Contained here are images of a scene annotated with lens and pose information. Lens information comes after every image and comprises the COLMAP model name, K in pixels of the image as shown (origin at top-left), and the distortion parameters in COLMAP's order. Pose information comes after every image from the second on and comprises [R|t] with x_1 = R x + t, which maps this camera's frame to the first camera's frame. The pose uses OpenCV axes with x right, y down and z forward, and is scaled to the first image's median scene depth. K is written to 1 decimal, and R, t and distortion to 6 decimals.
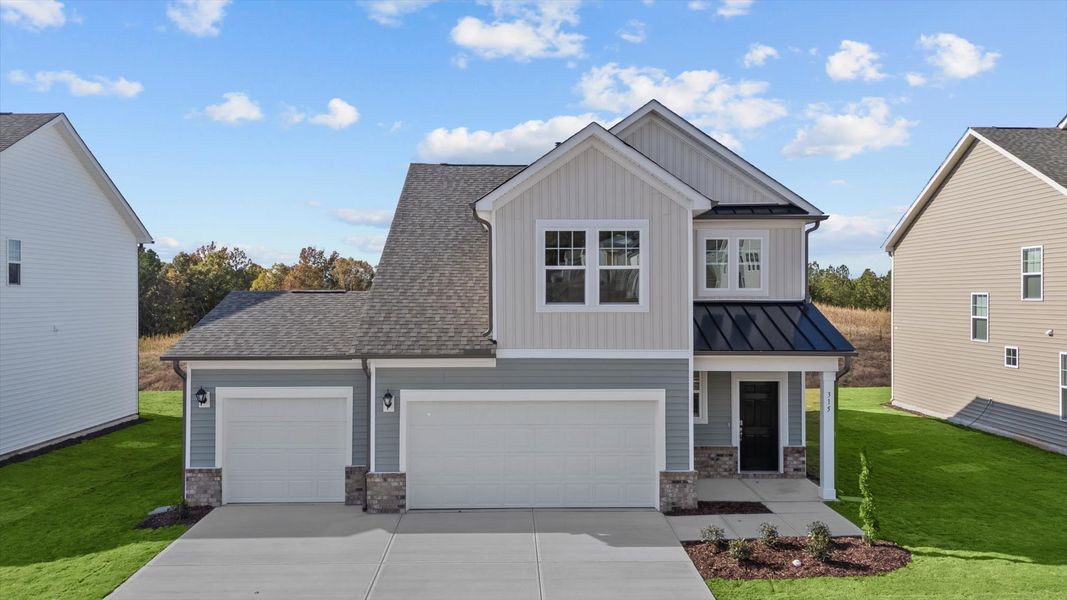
lens RADIAL K [[784.6, 0, 533.5], [0, 784.6, 300.0], [0, 0, 1]] dist [0.080758, -0.098714]
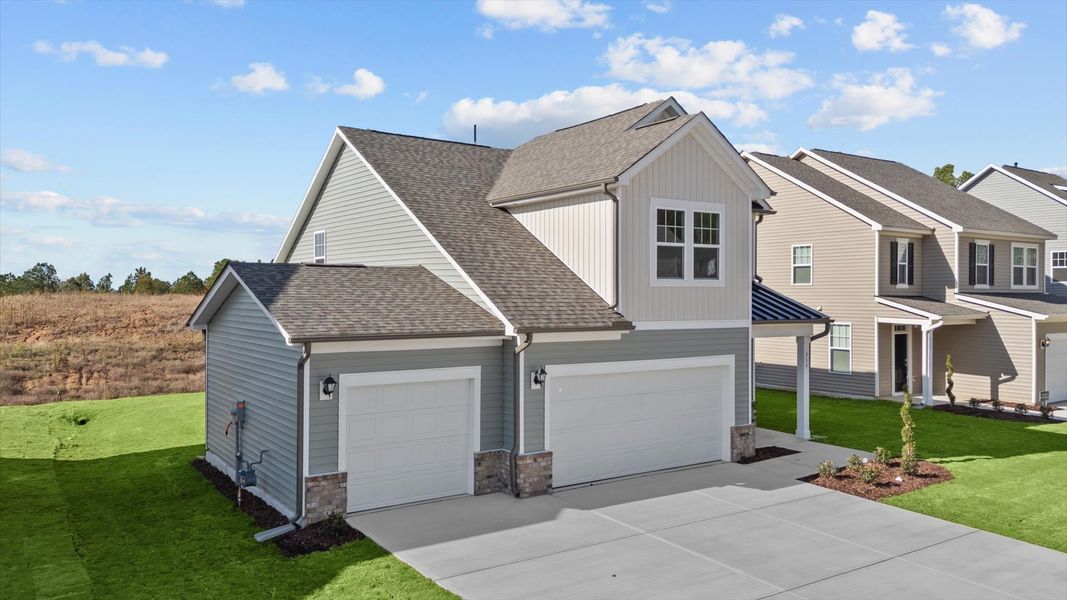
lens RADIAL K [[784.6, 0, 533.5], [0, 784.6, 300.0], [0, 0, 1]] dist [0.080758, -0.098714]
pose [[0.834591, -0.002048, 0.550867, -0.705128], [0.000349, 0.999995, 0.003189, 0.030939], [-0.550871, -0.002470, 0.834587, 0.208534]]
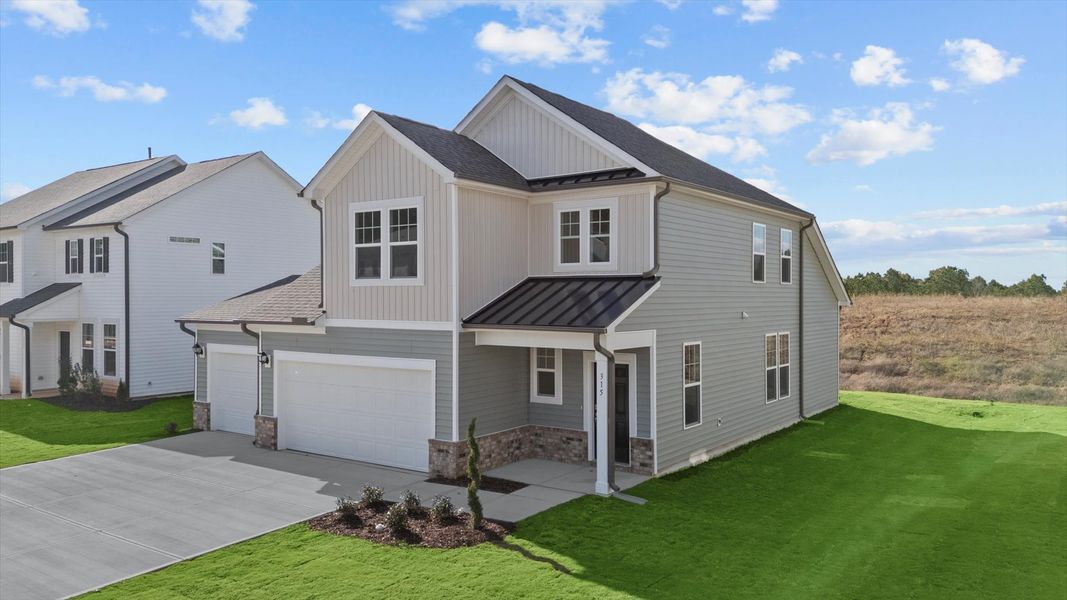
lens RADIAL K [[784.6, 0, 533.5], [0, 784.6, 300.0], [0, 0, 1]] dist [0.080758, -0.098714]
pose [[0.801154, 0.003139, -0.598450, 0.887662], [-0.002539, 0.999995, 0.001846, 0.032800], [0.598453, 0.000040, 0.801158, 0.253187]]
